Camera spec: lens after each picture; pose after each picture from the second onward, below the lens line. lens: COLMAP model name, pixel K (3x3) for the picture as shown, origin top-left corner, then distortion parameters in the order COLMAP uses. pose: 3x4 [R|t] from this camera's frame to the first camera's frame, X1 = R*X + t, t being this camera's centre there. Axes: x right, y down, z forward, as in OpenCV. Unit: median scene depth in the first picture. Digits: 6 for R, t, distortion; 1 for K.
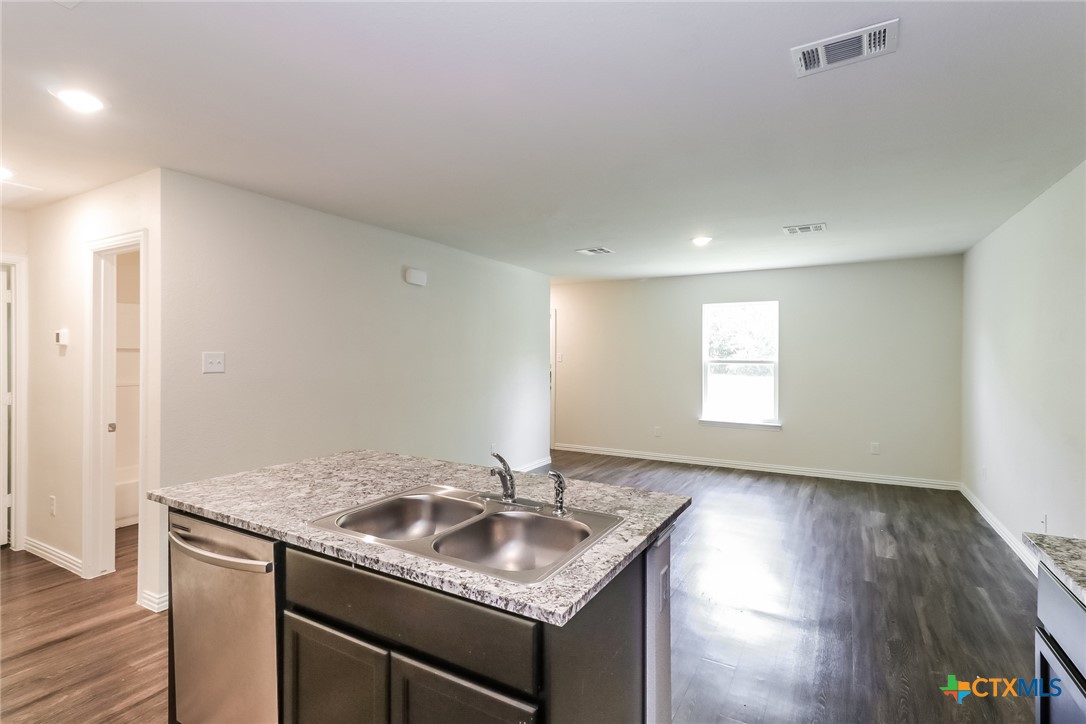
lens RADIAL K [[526.6, 0, 547.9], [0, 526.6, 352.8], [0, 0, 1]] dist [0.010726, -0.002733]
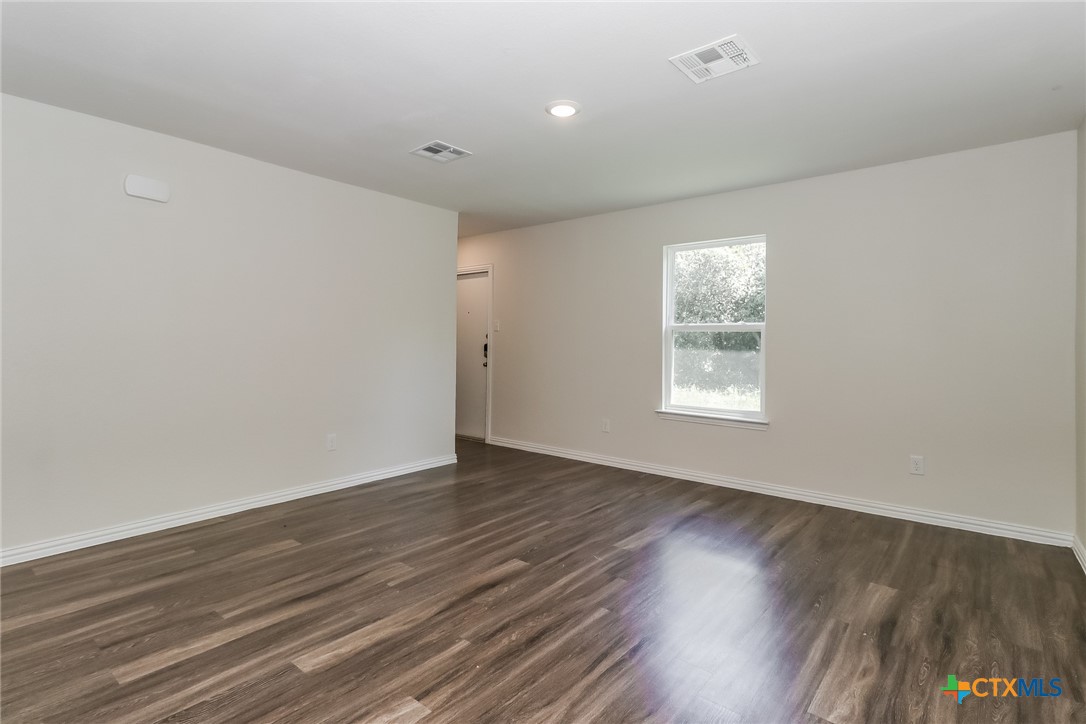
lens RADIAL K [[526.6, 0, 533.9], [0, 526.6, 360.9], [0, 0, 1]] dist [0.010726, -0.002733]
pose [[0.982030, 0.006425, -0.188614, 0.478798], [0.002457, 0.998900, 0.046820, 0.049782], [0.188708, -0.046442, 0.980934, 0.517841]]
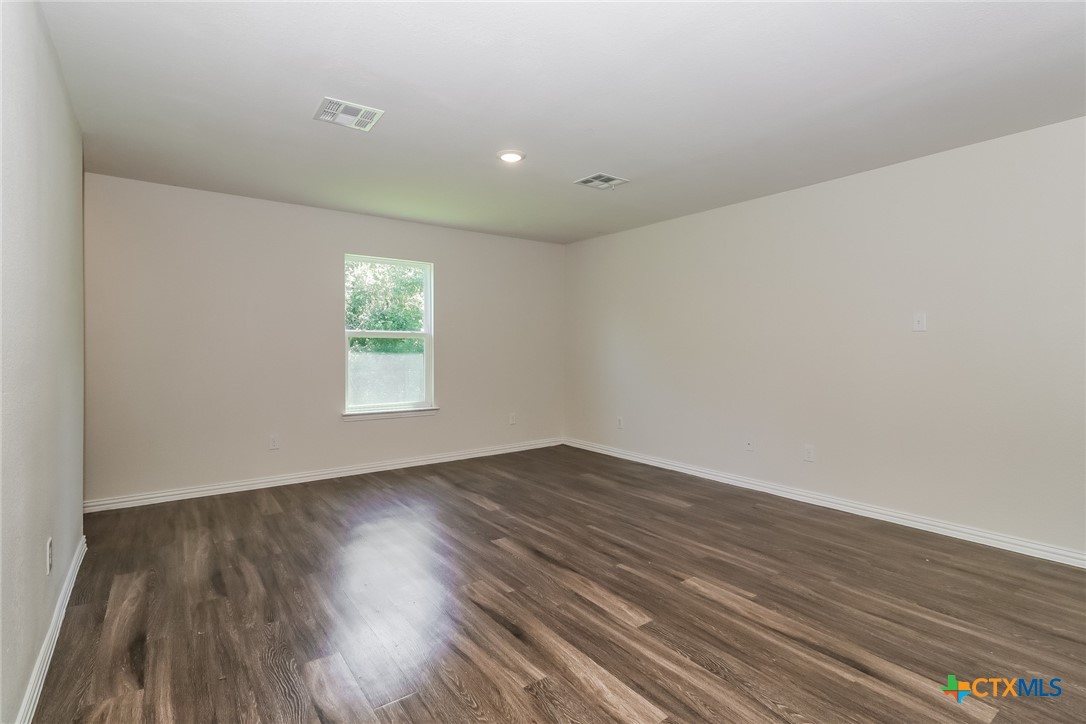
lens RADIAL K [[526.6, 0, 544.3], [0, 526.6, 354.3], [0, 0, 1]] dist [0.010726, -0.002733]
pose [[0.414851, -0.020370, 0.909662, -0.472255], [-0.004828, 0.999686, 0.024587, 0.047711], [-0.909877, -0.014591, 0.414622, 0.836546]]
